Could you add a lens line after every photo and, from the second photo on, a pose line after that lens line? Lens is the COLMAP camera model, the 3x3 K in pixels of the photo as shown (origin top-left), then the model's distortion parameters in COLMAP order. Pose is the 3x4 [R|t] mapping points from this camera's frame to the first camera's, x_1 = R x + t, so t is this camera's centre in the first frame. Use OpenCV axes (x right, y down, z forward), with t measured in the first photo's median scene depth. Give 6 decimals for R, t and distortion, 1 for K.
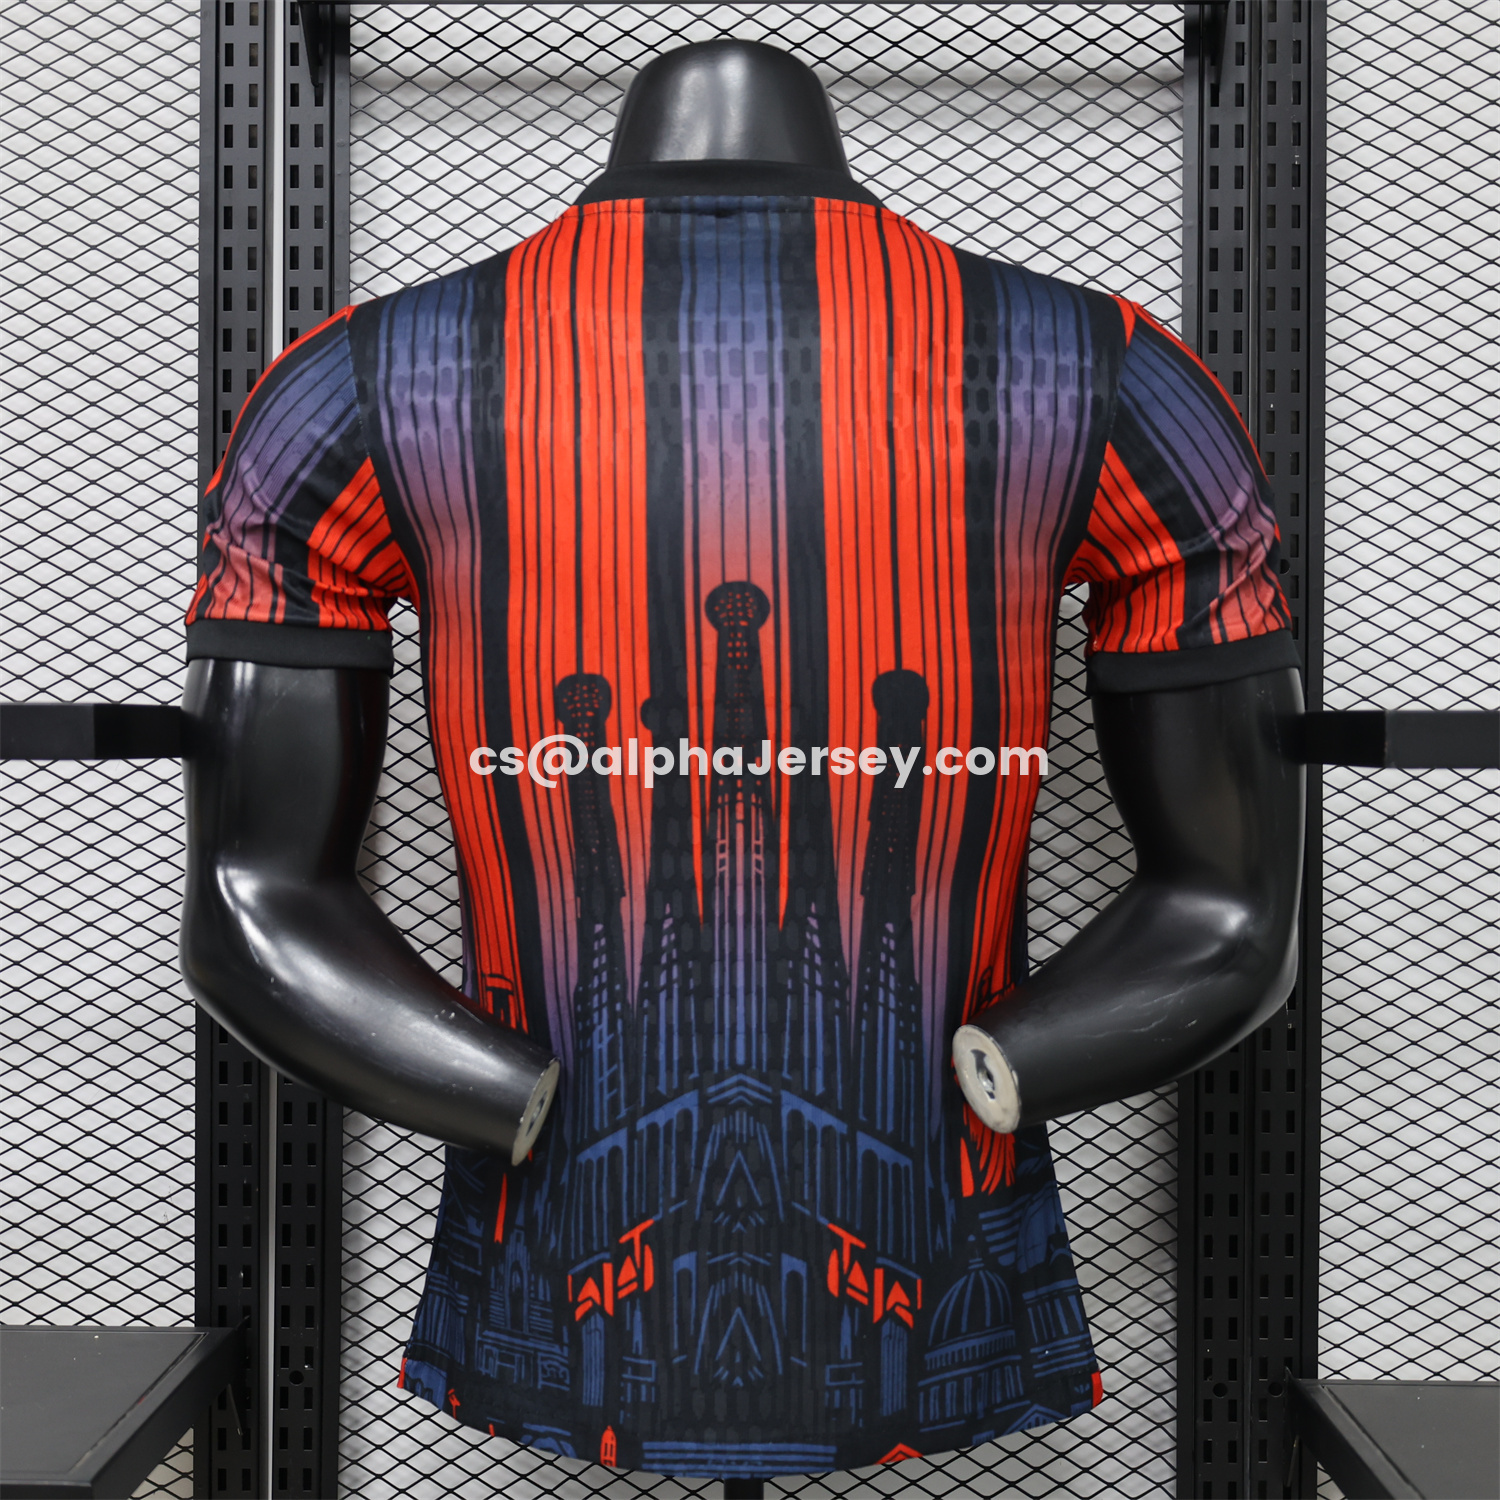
lens RADIAL K [[2160.9, 0, 748.9], [0, 2160.9, 662.5], [0, 0, 1]] dist [-0.018784, -0.037126]
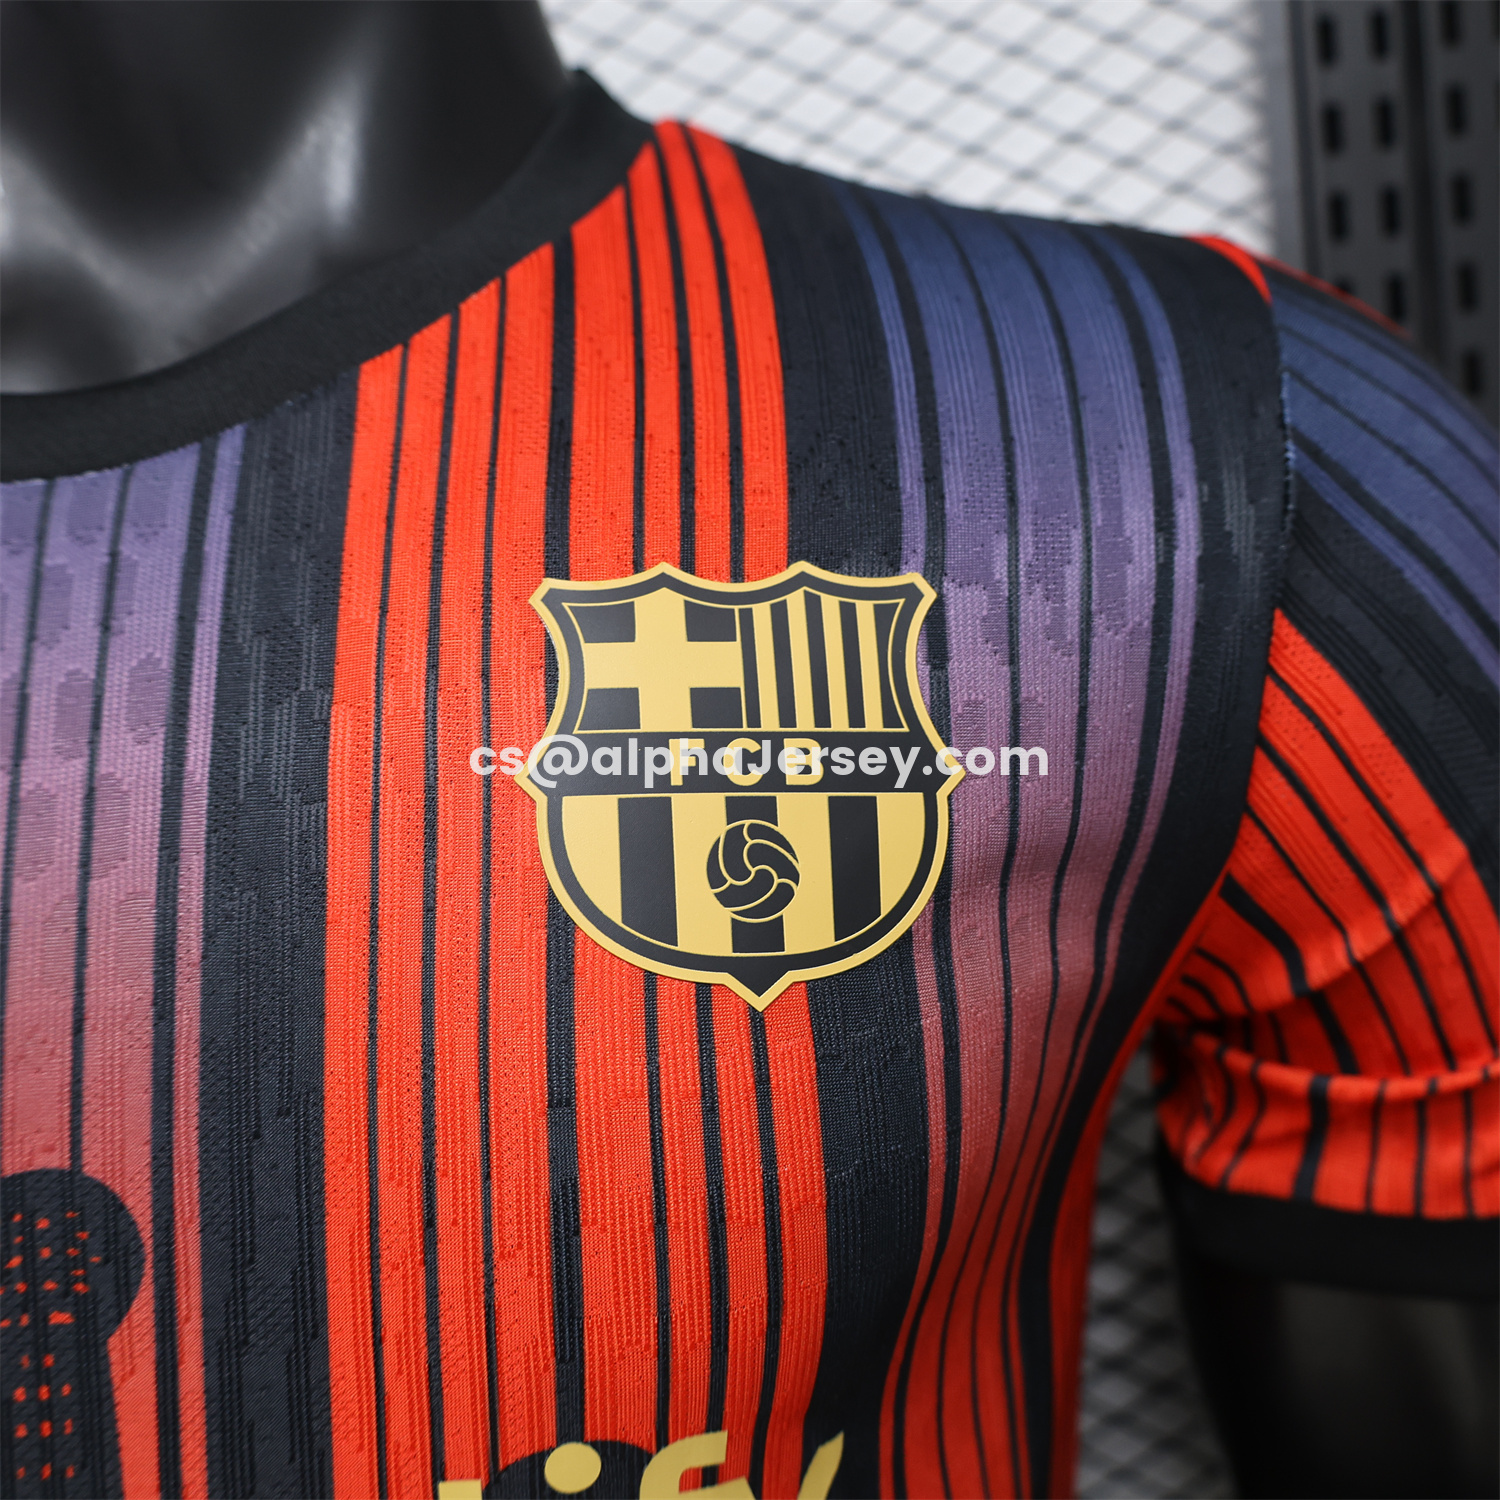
lens RADIAL K [[1519.4, 0, 753.9], [0, 1519.4, 734.2], [0, 0, 1]] dist [-0.004678, -0.010971]
pose [[0.994509, -0.092056, -0.049780, 0.092608], [0.094640, 0.994136, 0.052324, -0.083622], [0.044671, -0.056748, 0.997389, 0.651448]]
